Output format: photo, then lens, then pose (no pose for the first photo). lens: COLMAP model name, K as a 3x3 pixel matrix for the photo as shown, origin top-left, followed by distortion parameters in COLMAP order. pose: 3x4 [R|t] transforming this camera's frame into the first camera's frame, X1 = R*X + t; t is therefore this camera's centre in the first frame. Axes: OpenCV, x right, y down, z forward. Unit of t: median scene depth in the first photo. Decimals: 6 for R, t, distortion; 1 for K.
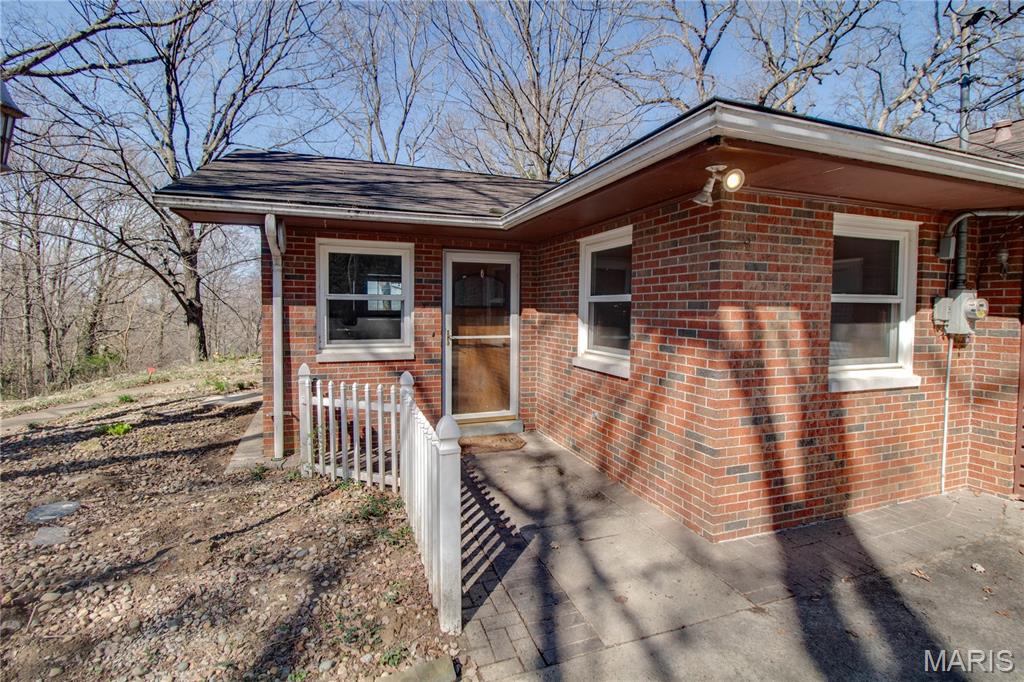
lens RADIAL K [[488.5, 0, 516.9], [0, 488.5, 328.6], [0, 0, 1]] dist [-0.022694, -0.000770]
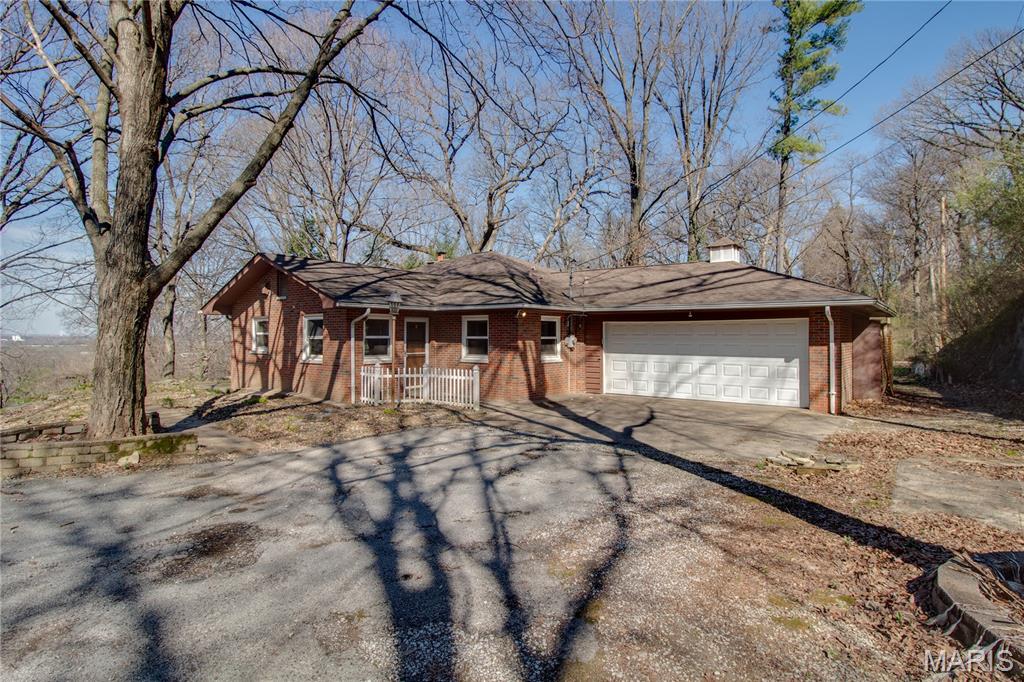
lens RADIAL K [[535.0, 0, 531.3], [0, 535.0, 329.8], [0, 0, 1]] dist [-0.000821, -0.000147]
pose [[0.836259, 0.000859, 0.548334, -1.558615], [0.027104, 0.998712, -0.042902, 0.046403], [-0.547665, 0.050739, 0.835158, -2.243892]]
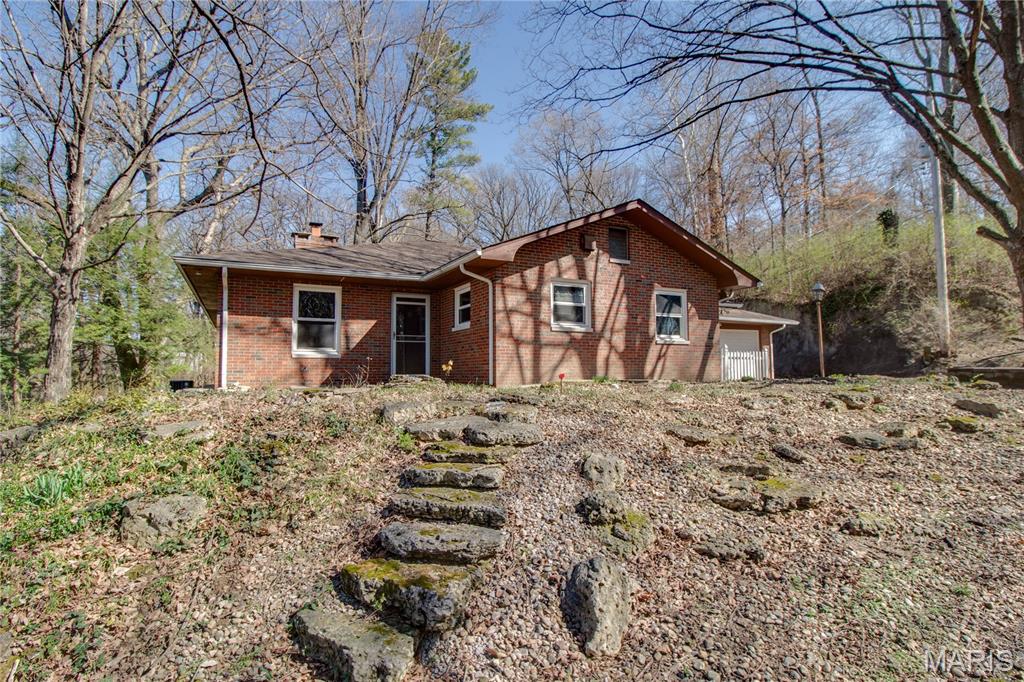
lens RADIAL K [[522.0, 0, 499.3], [0, 522.0, 348.7], [0, 0, 1]] dist [-0.024950, -0.000578]
pose [[-0.104094, 0.046640, 0.993473, -3.818655], [0.046747, 0.998025, -0.041955, 0.189397], [-0.993468, 0.042074, -0.106069, 3.063744]]
